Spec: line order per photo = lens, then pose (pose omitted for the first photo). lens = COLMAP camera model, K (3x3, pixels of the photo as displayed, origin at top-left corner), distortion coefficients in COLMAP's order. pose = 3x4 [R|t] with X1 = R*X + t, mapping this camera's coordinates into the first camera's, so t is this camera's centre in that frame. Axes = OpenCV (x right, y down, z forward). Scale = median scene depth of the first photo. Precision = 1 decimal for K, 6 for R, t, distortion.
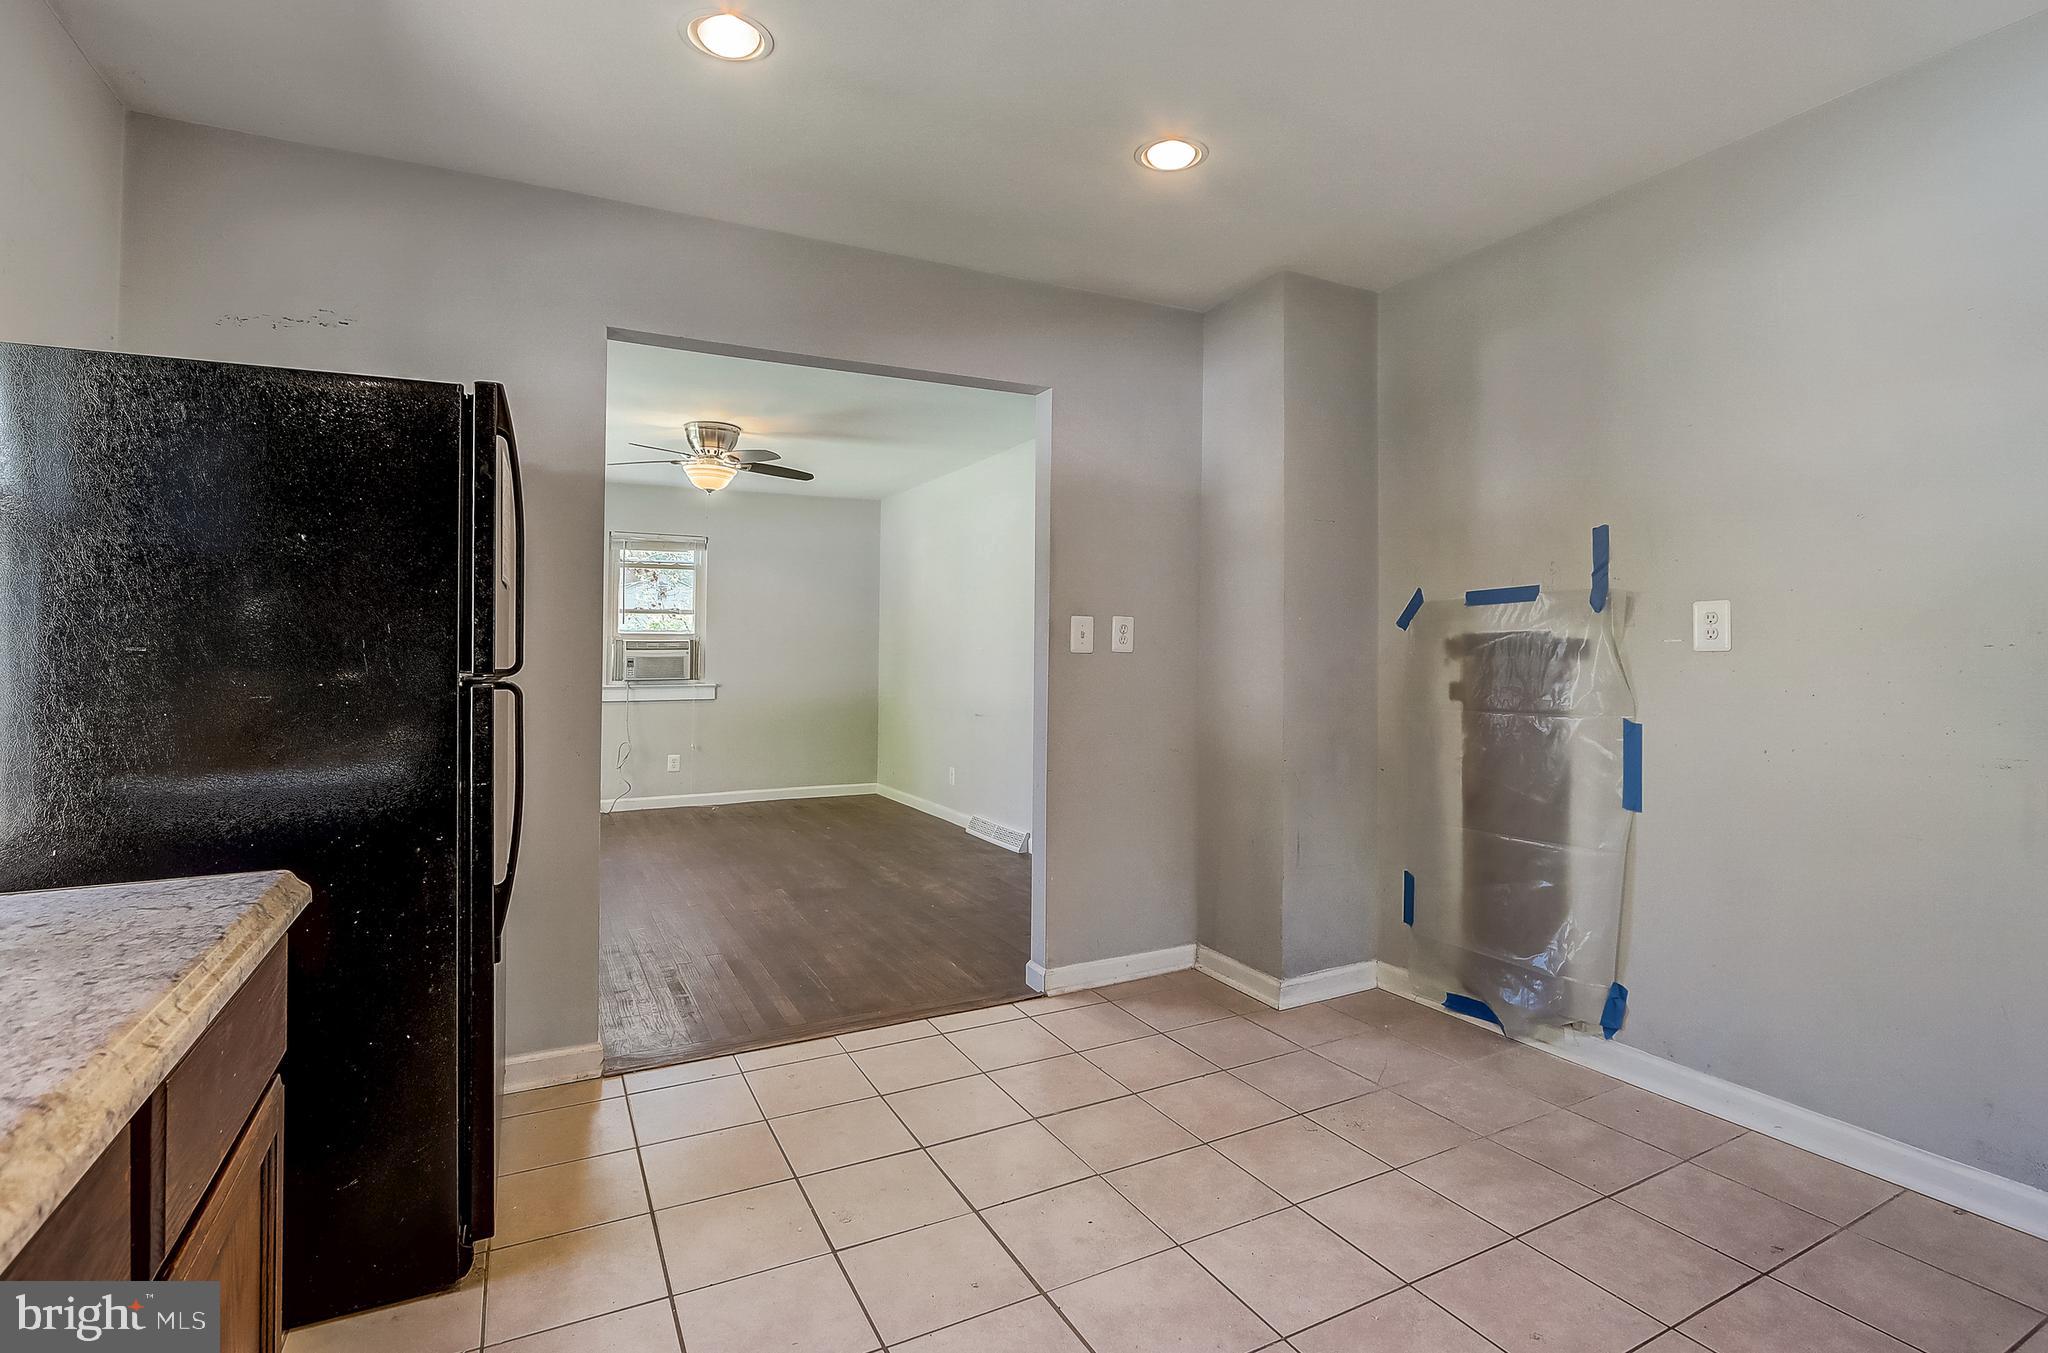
lens RADIAL K [[982.1, 0, 1058.4], [0, 982.1, 631.3], [0, 0, 1]] dist [-0.005189, 0.000257]
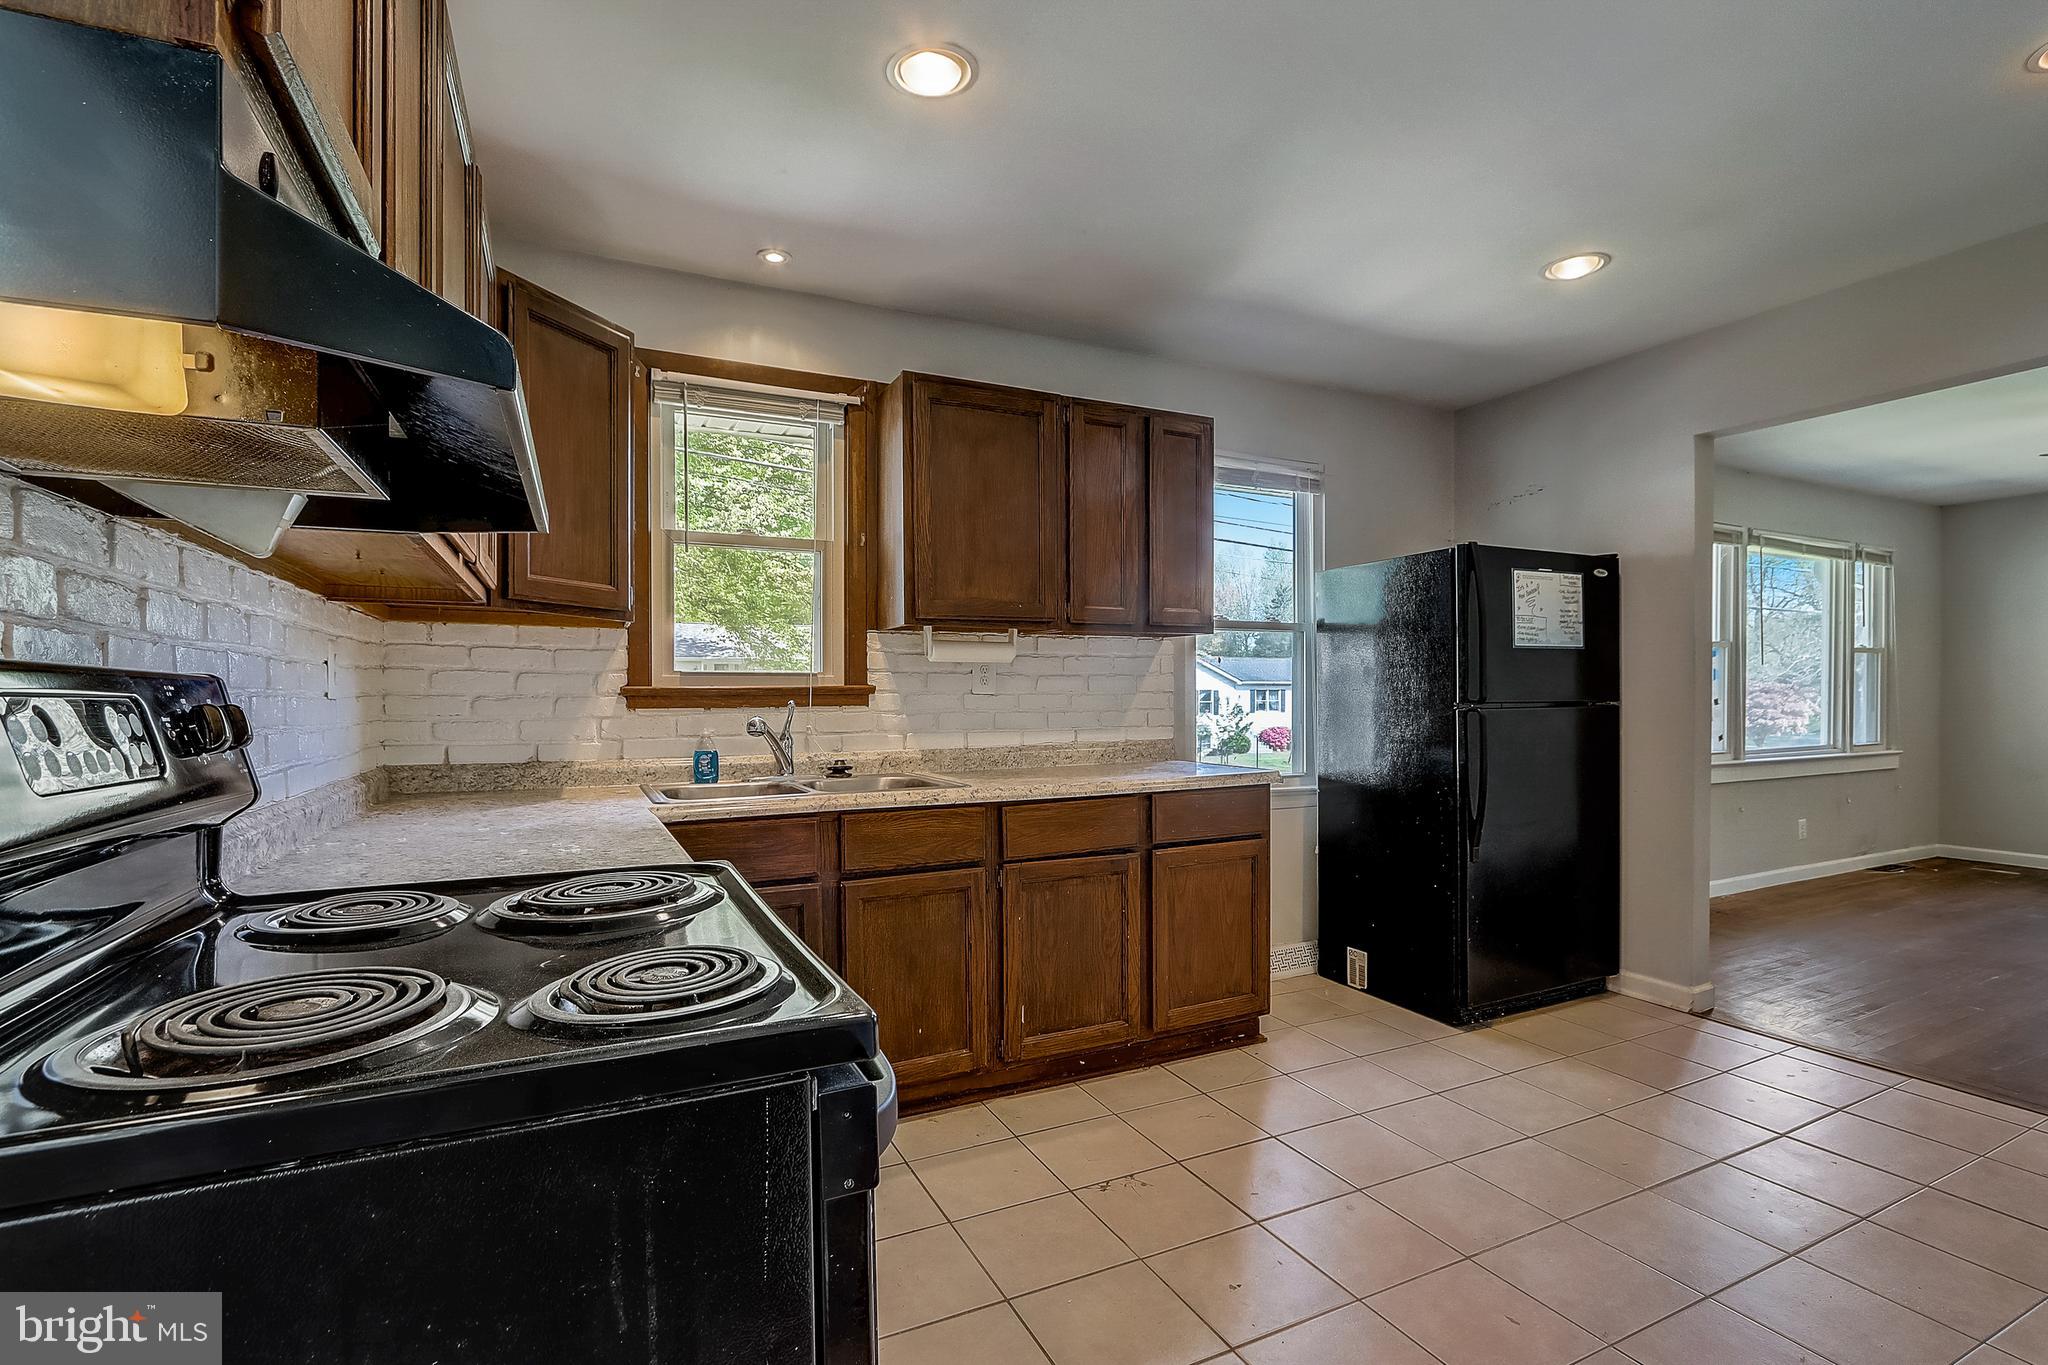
lens RADIAL K [[960.4, 0, 1026.3], [0, 960.4, 712.2], [0, 0, 1]] dist [-0.023546, 0.005833]
pose [[-0.035962, 0.021579, -0.999120, 0.577565], [0.026629, 0.999433, 0.020627, 0.000325], [0.998998, -0.025864, -0.036516, 0.116047]]
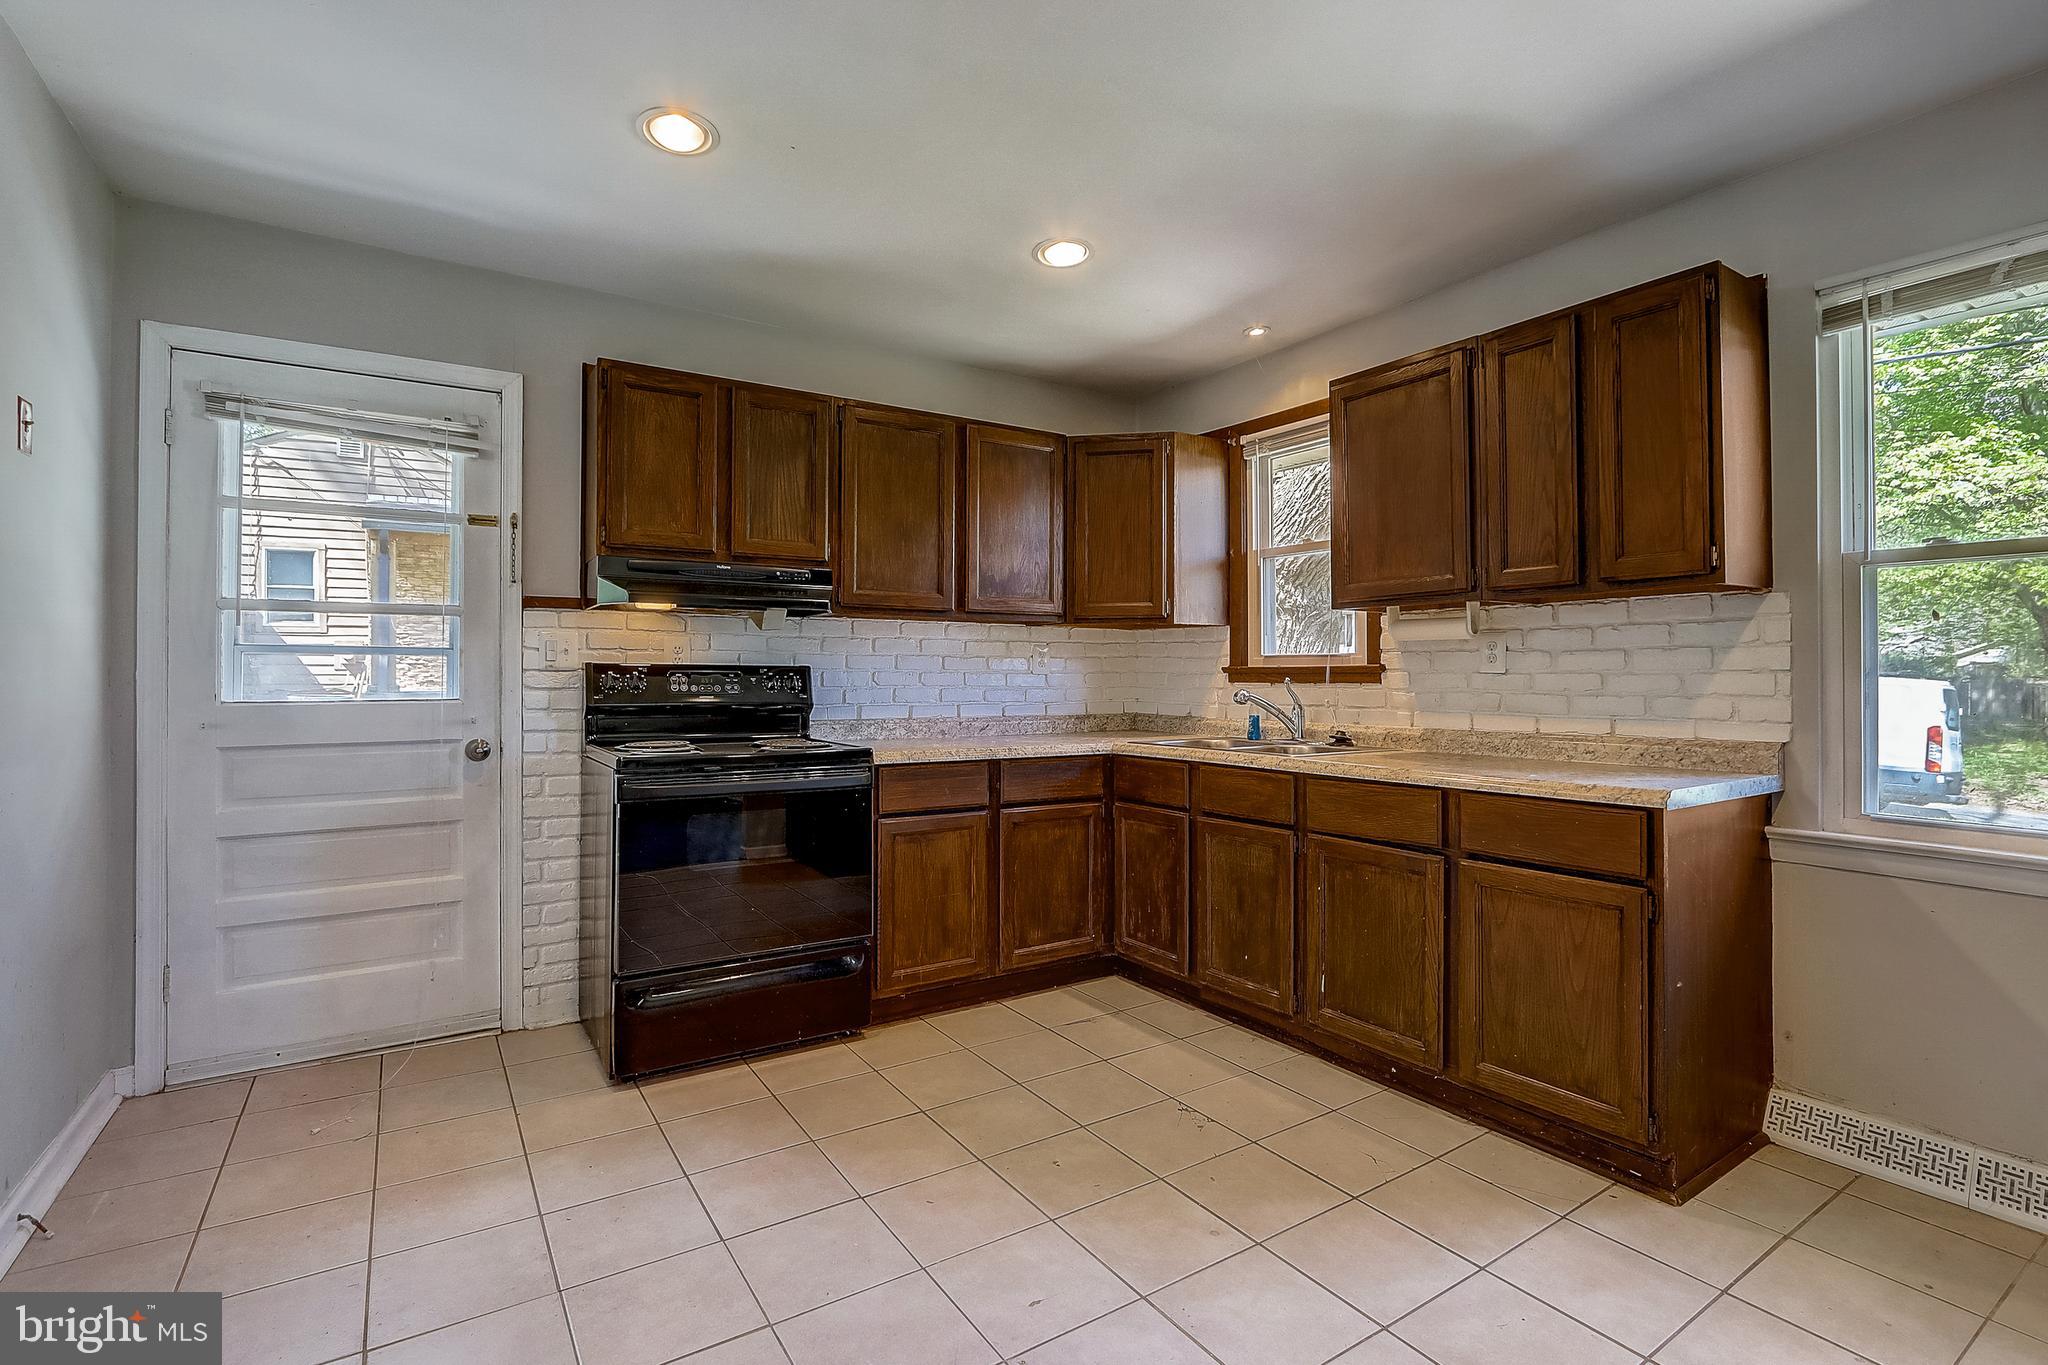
lens RADIAL K [[960.4, 0, 1044.6], [0, 960.4, 674.0], [0, 0, 1]] dist [-0.023546, 0.005833]
pose [[-0.996364, -0.000656, -0.085194, 0.151023], [0.001369, 0.999718, -0.023715, 0.019667], [0.085185, -0.023746, -0.996082, 0.789066]]
